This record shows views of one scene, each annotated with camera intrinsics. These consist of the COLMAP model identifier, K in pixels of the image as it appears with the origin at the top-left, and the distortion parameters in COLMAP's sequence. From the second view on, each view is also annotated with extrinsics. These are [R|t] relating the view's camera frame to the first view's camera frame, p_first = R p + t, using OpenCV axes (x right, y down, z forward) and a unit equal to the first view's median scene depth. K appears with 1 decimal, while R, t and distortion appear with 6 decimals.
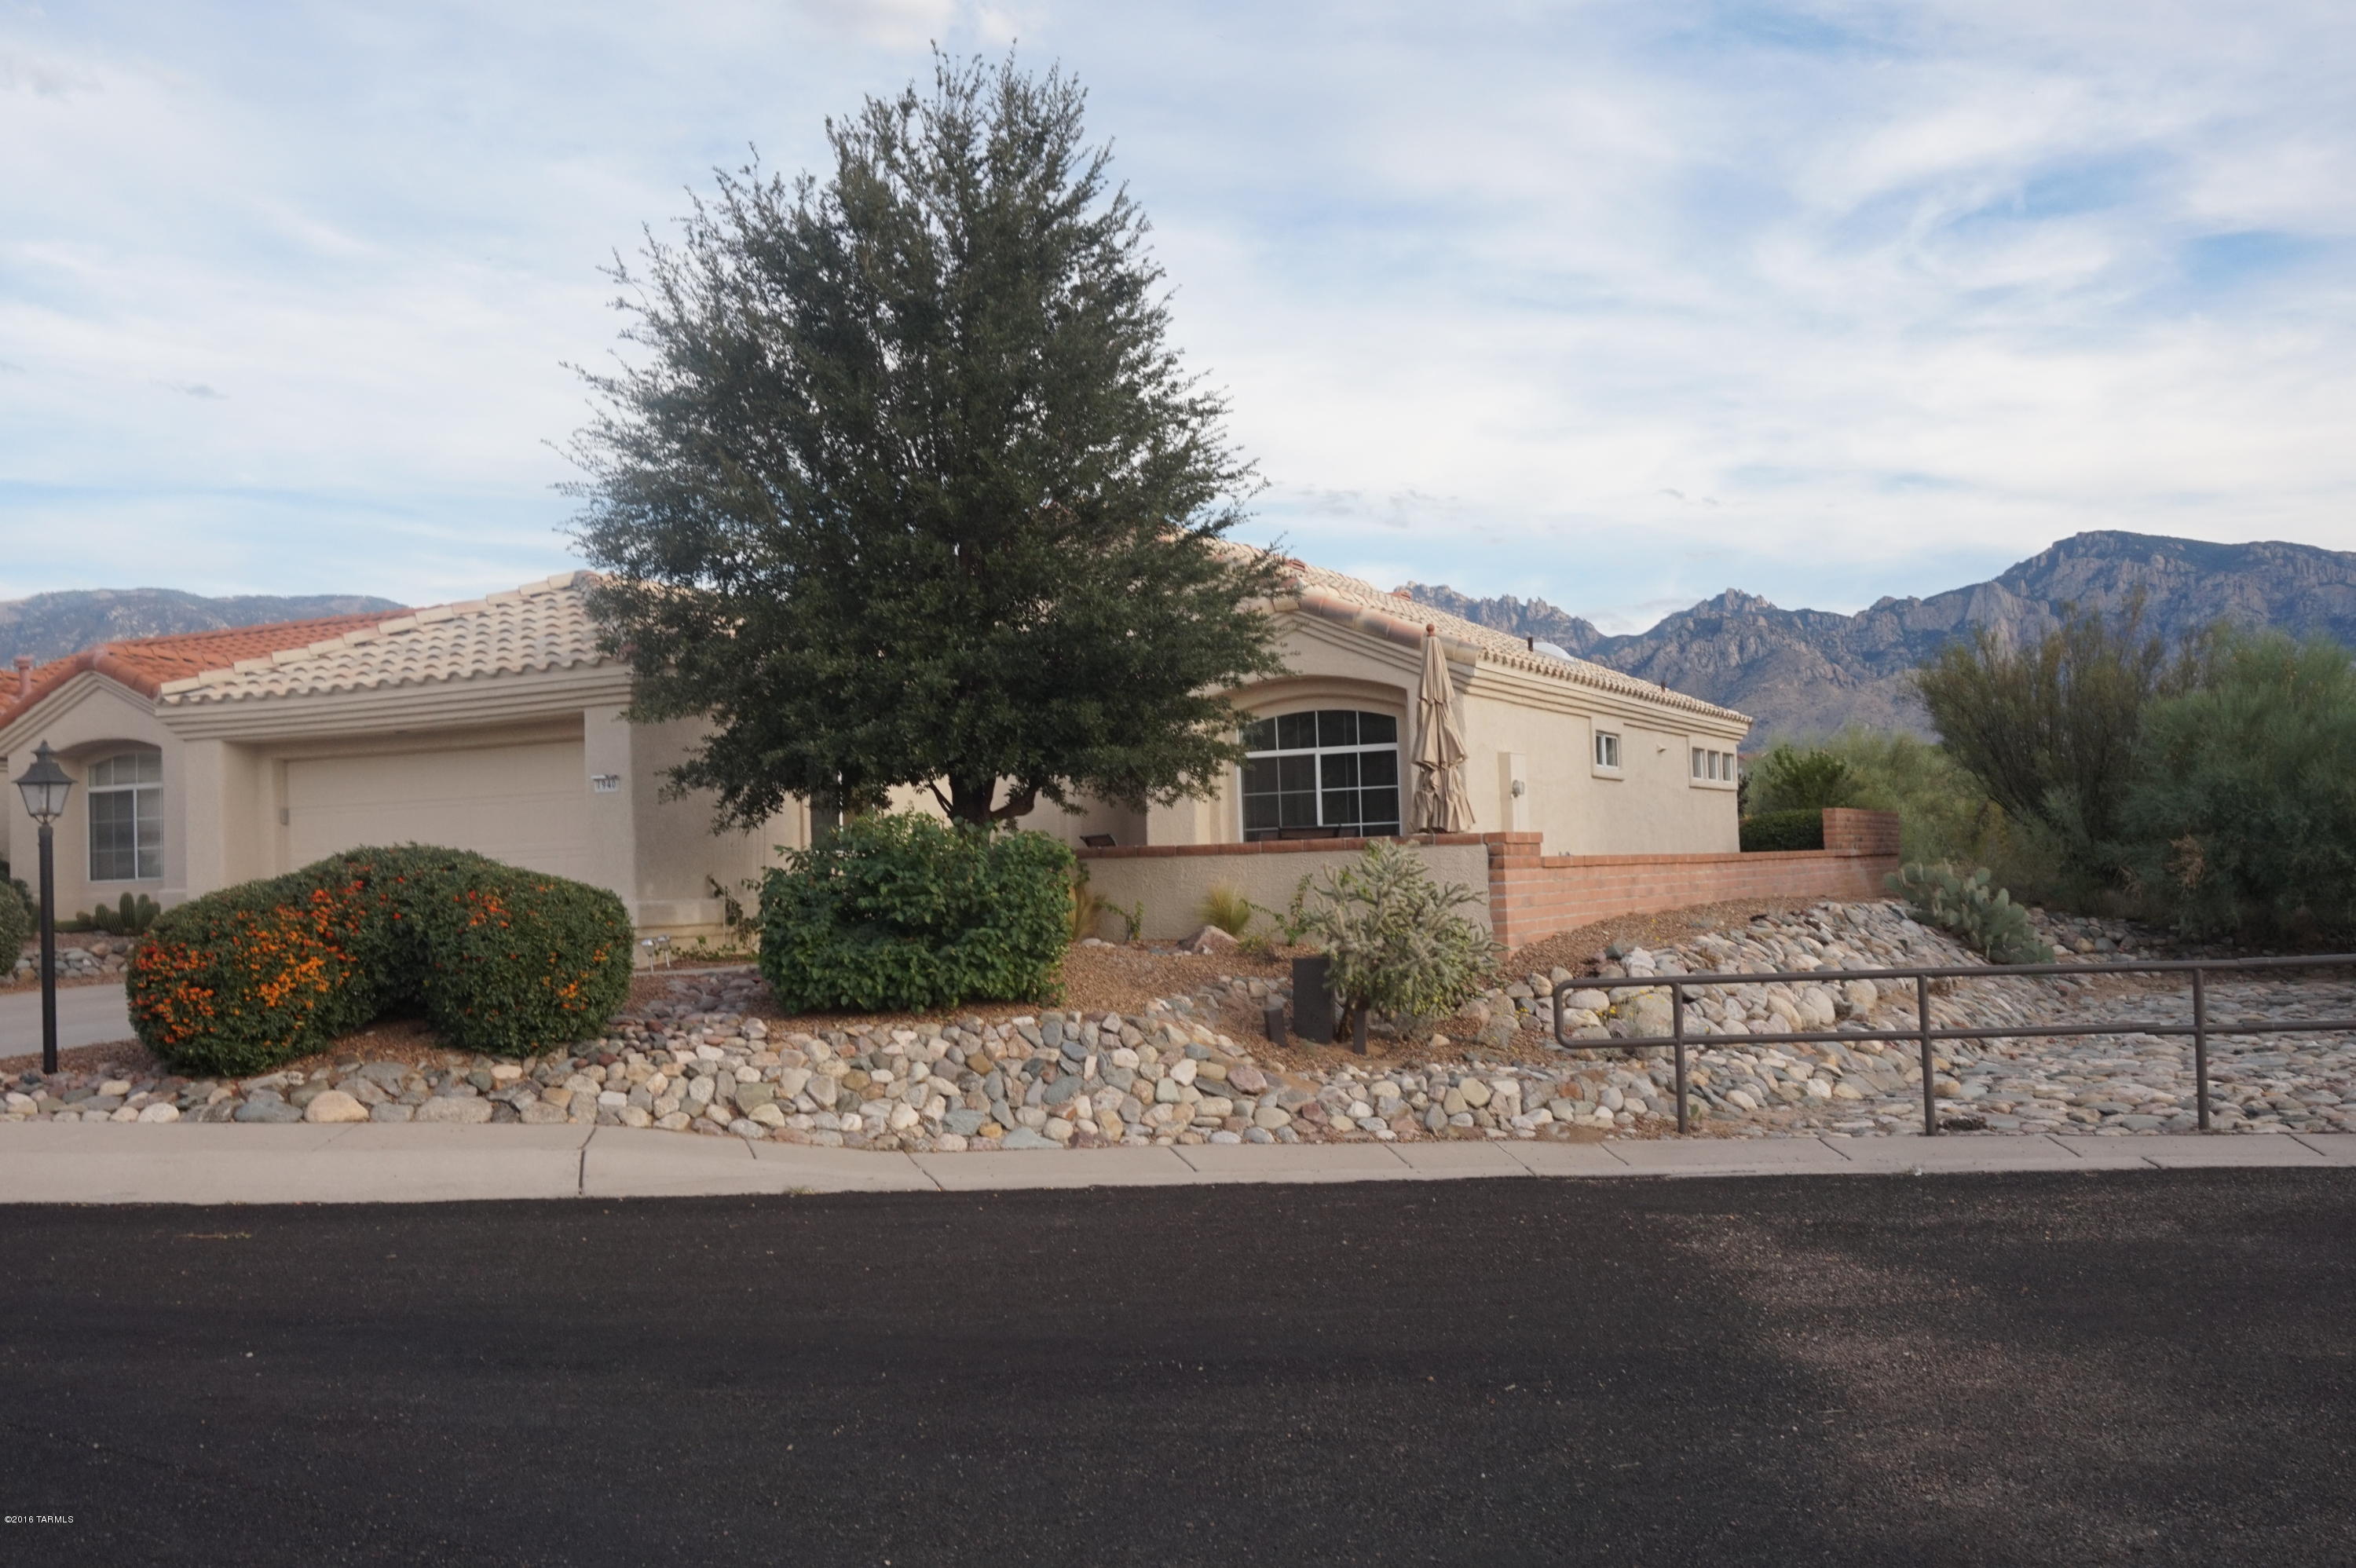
lens RADIAL K [[2220.7, 0, 1178.0], [0, 2220.7, 784.0], [0, 0, 1]] dist [-0.049470, -0.012644]
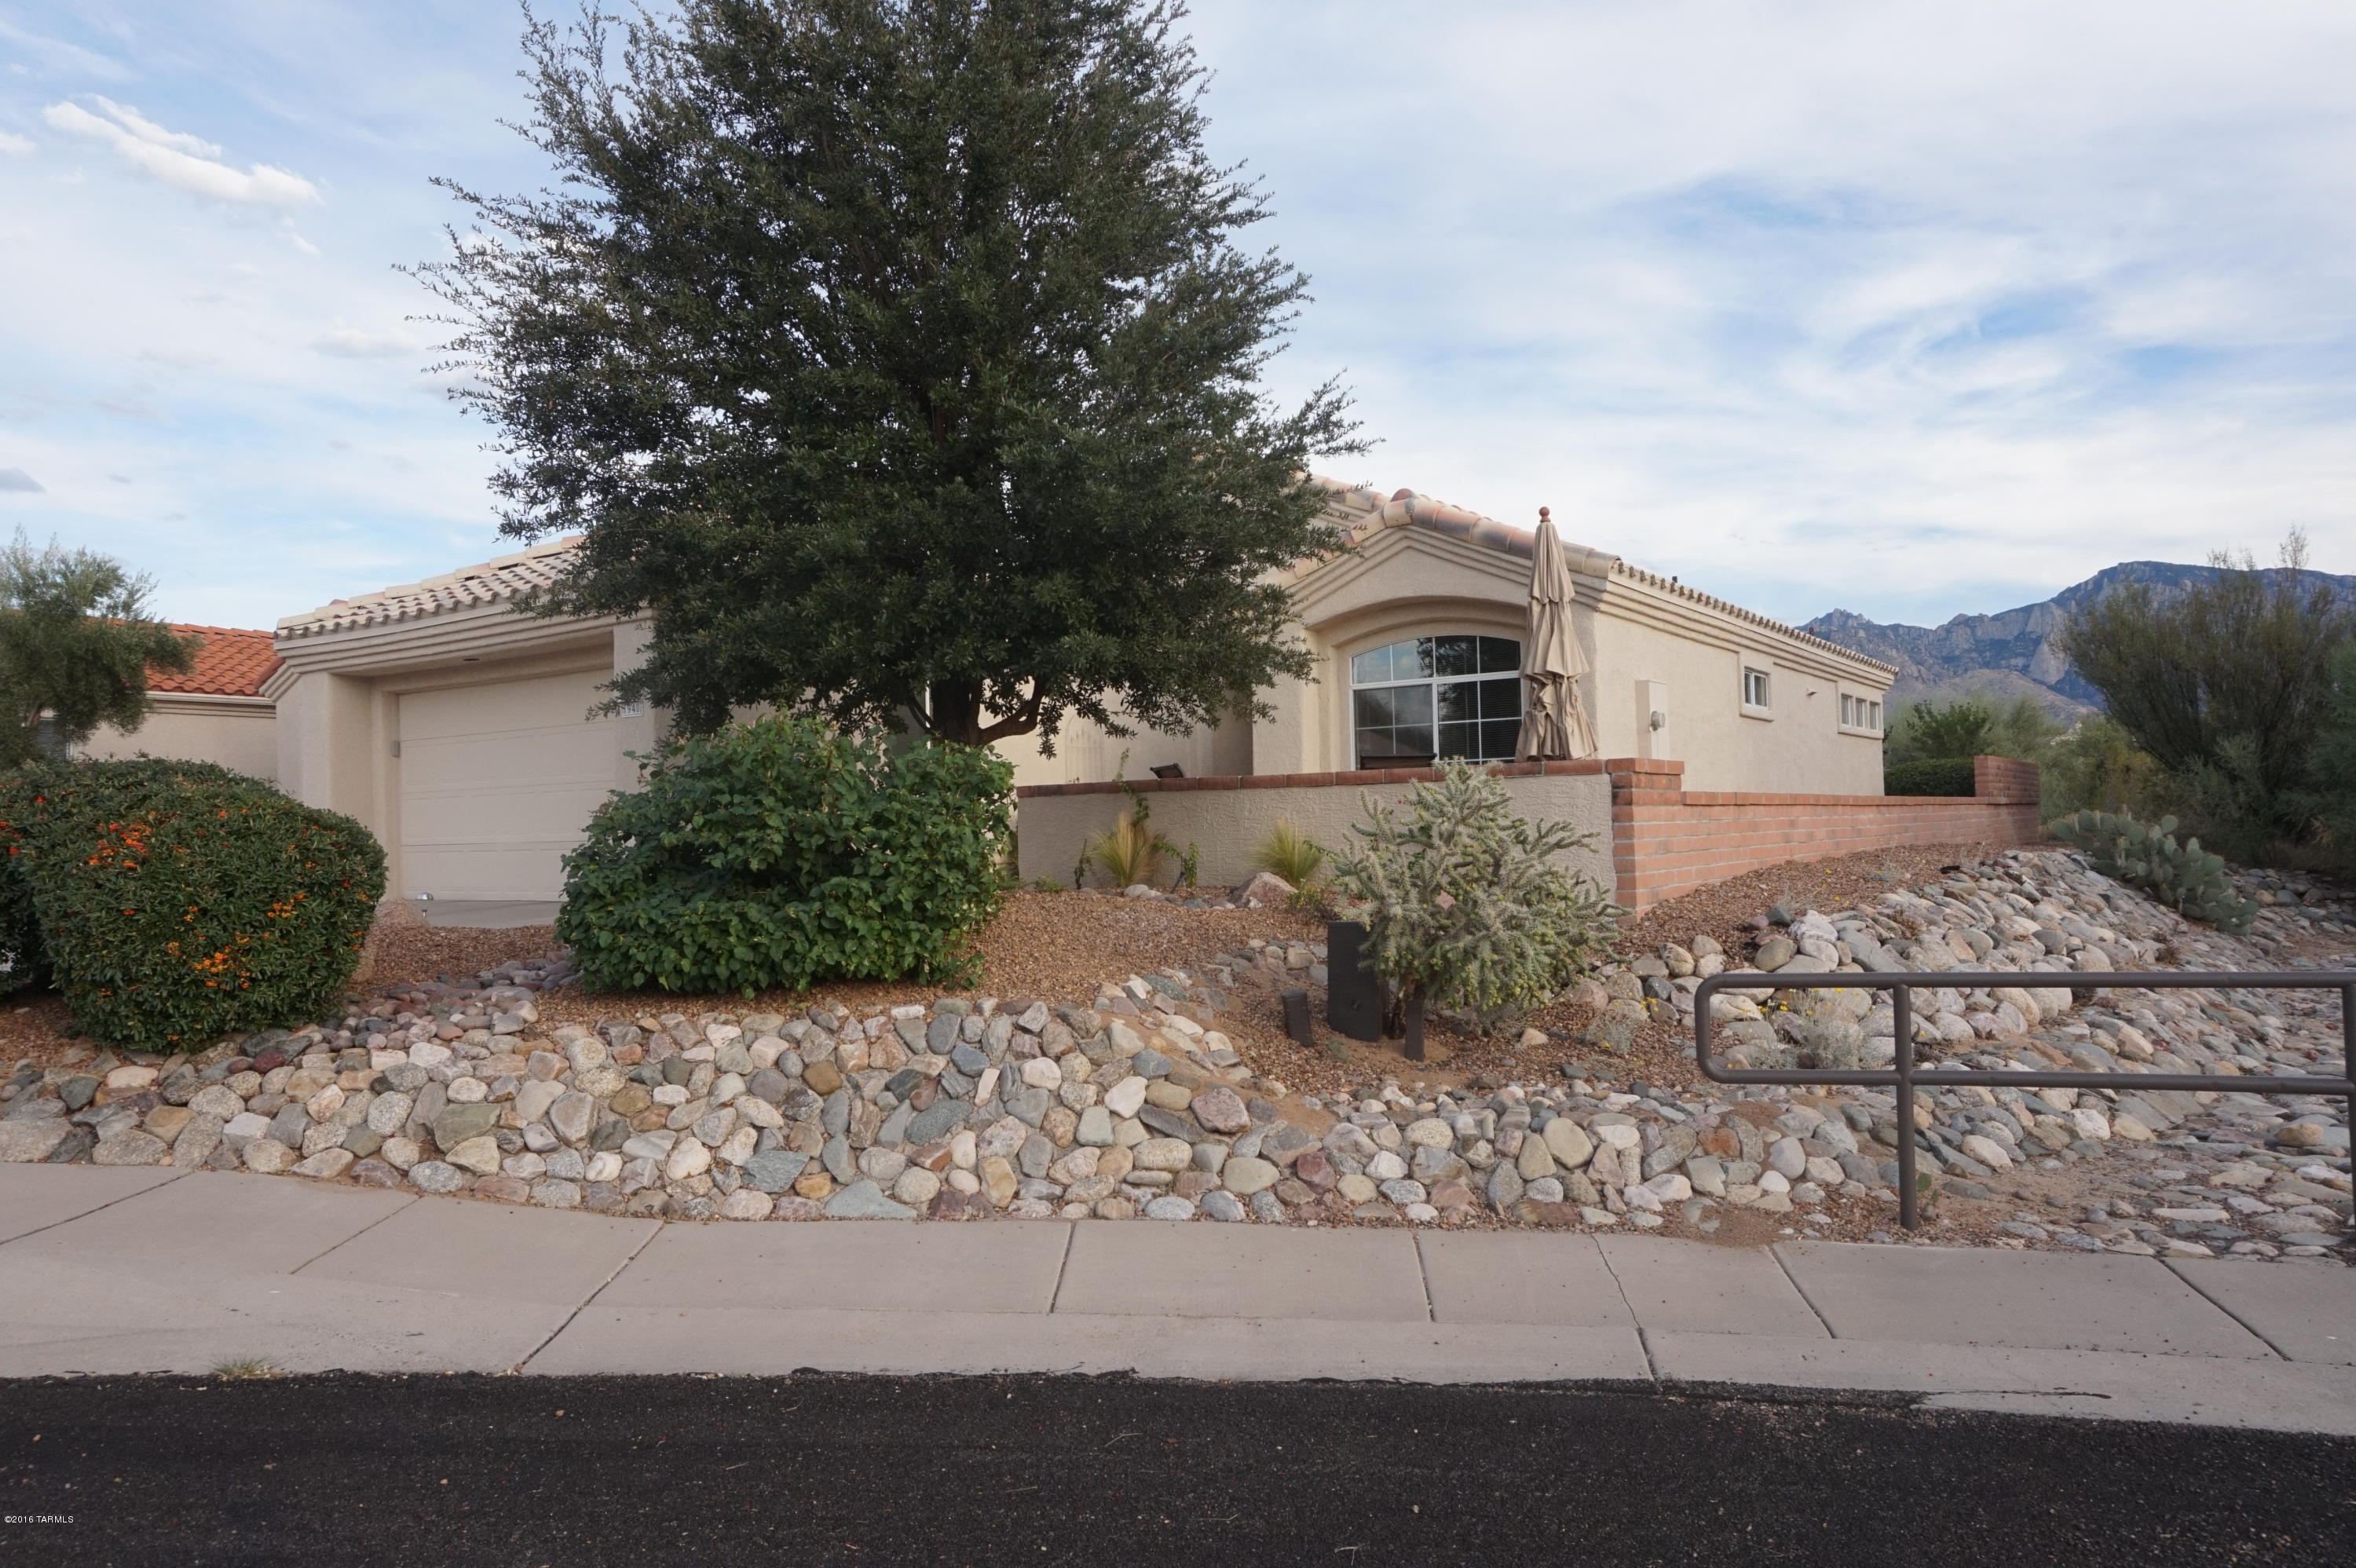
lens RADIAL K [[1612.8, 0, 1178.0], [0, 1612.8, 784.0], [0, 0, 1]] dist [-0.059412, 0.045633]
pose [[0.989384, 0.005868, -0.145204, 0.086681], [-0.003248, 0.999828, 0.018273, 0.025733], [0.145287, -0.017607, 0.989233, 0.511486]]
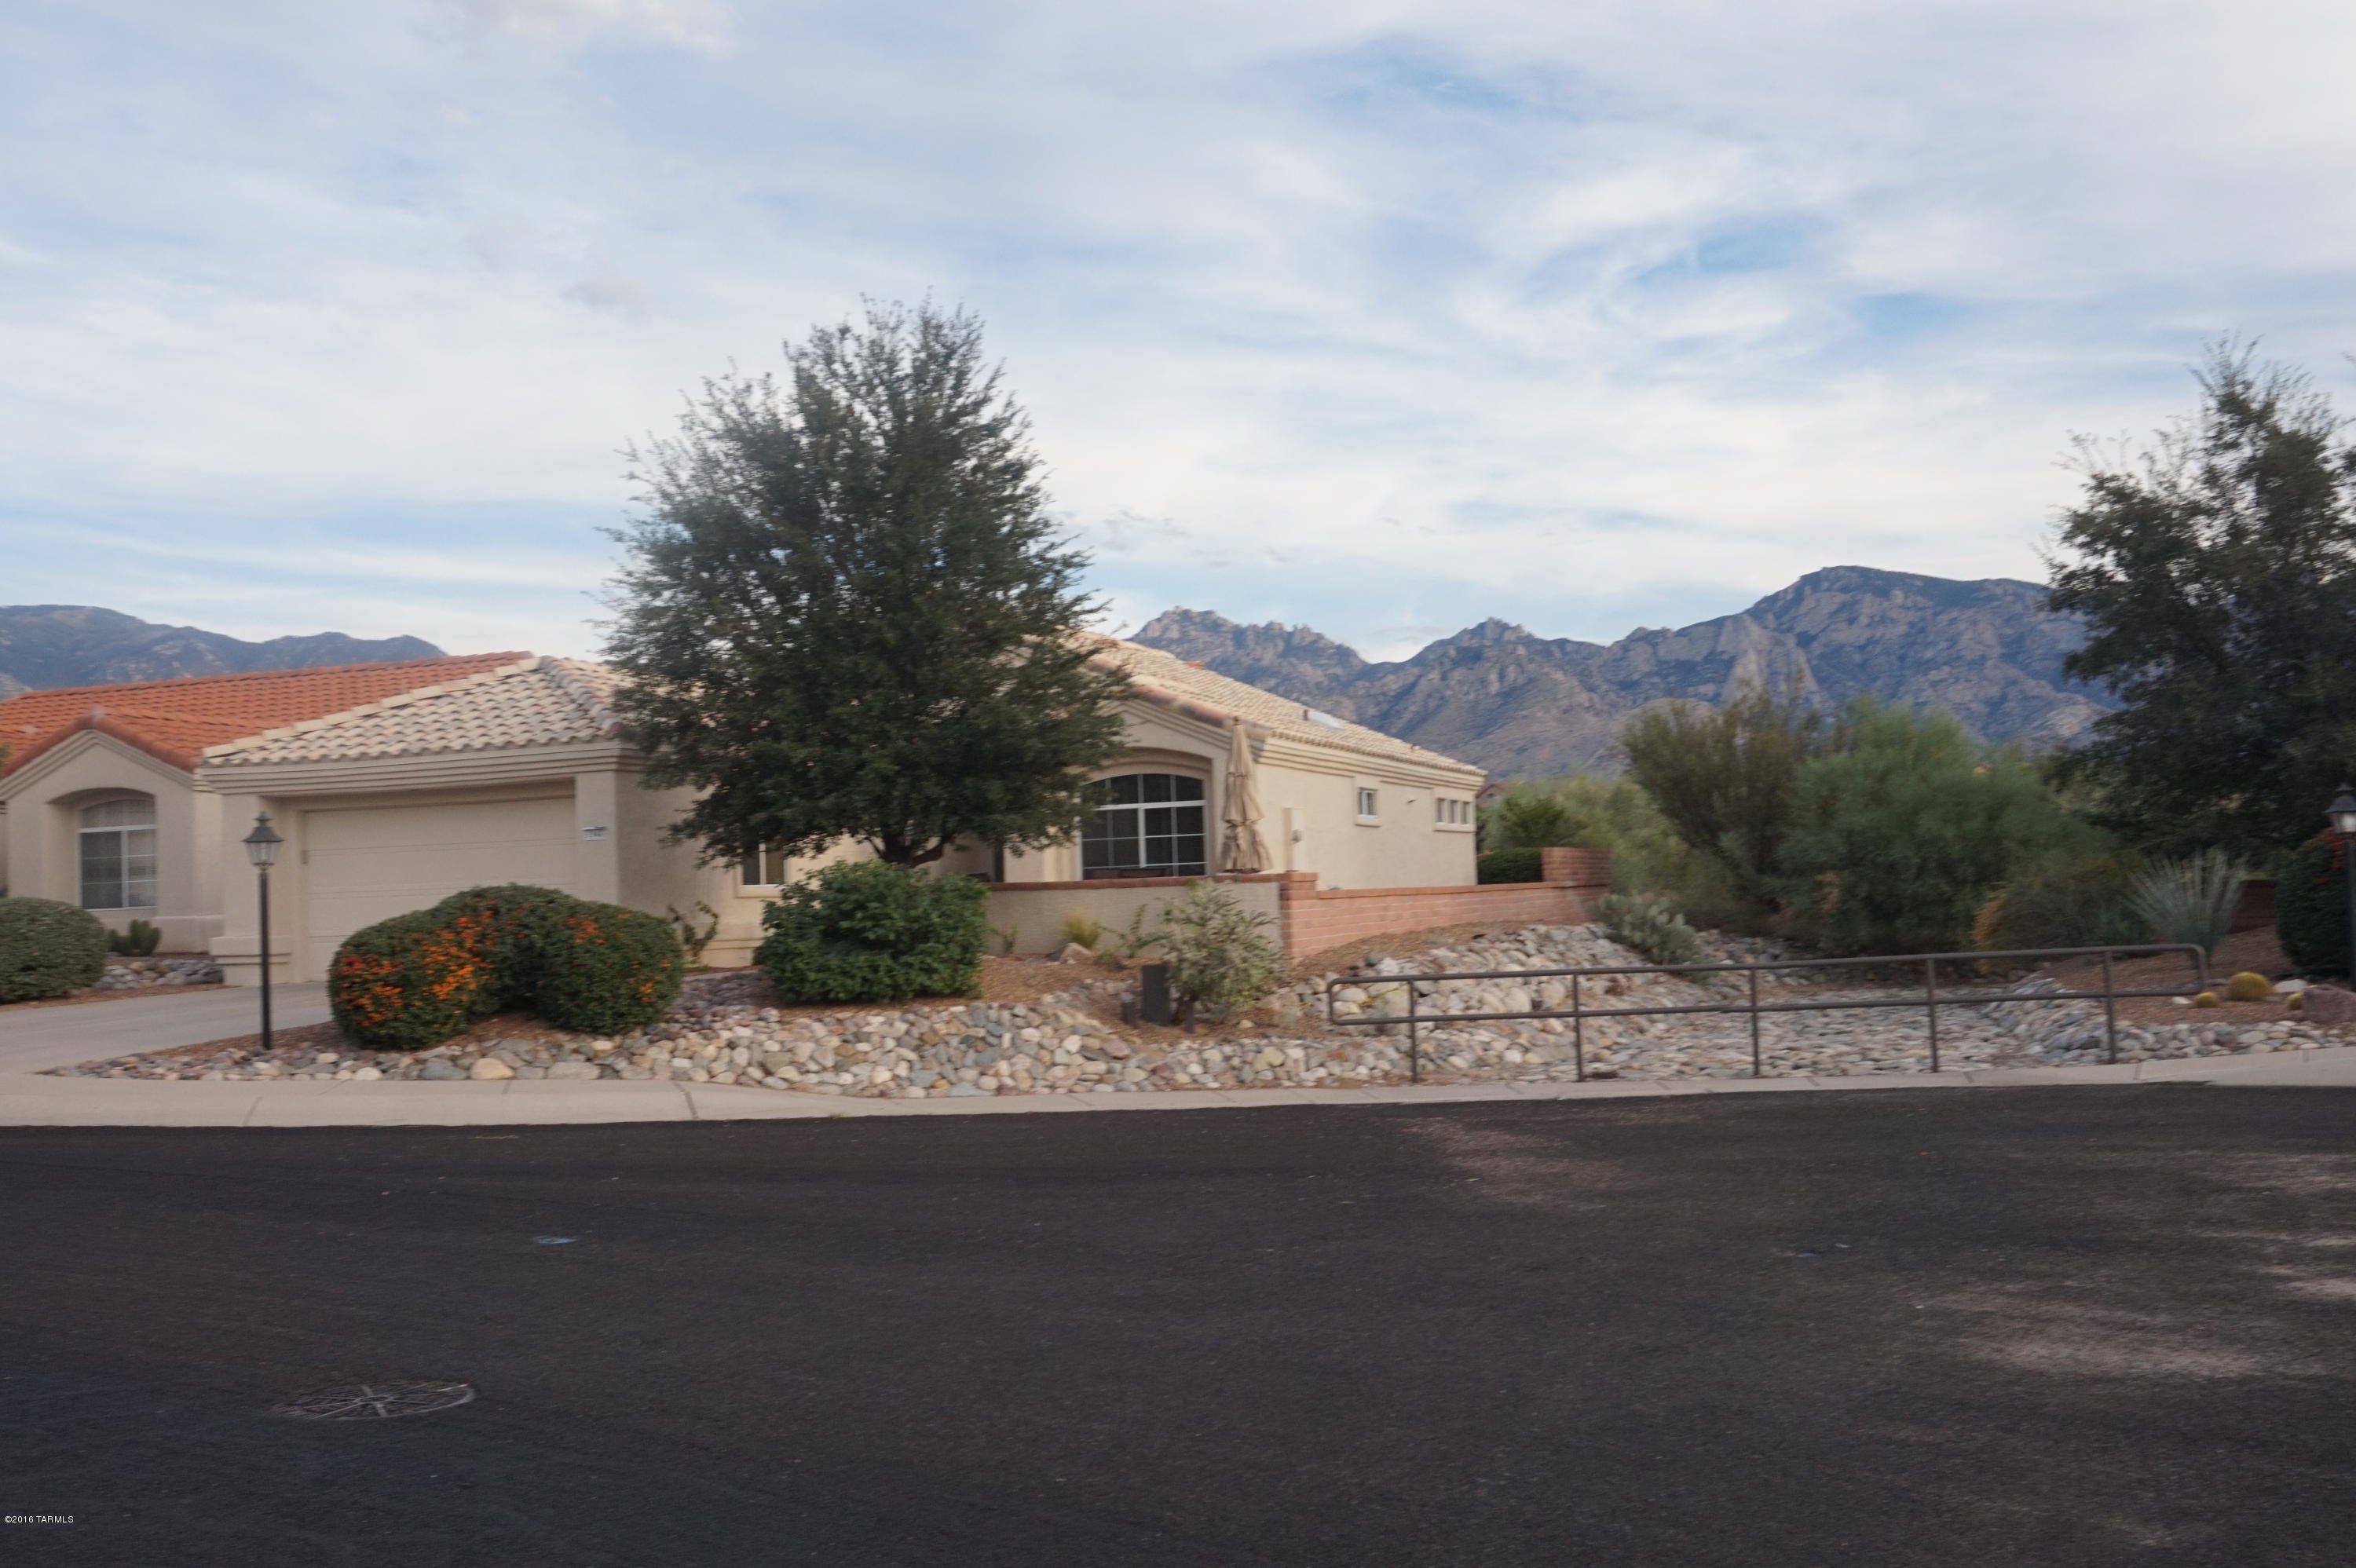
lens RADIAL K [[2220.7, 0, 1178.0], [0, 2220.7, 784.0], [0, 0, 1]] dist [-0.049470, -0.012644]
pose [[0.994525, 0.004320, 0.104413, -0.077690], [-0.003167, 0.999932, -0.011210, -0.021400], [-0.104454, 0.010818, 0.994471, -0.421797]]
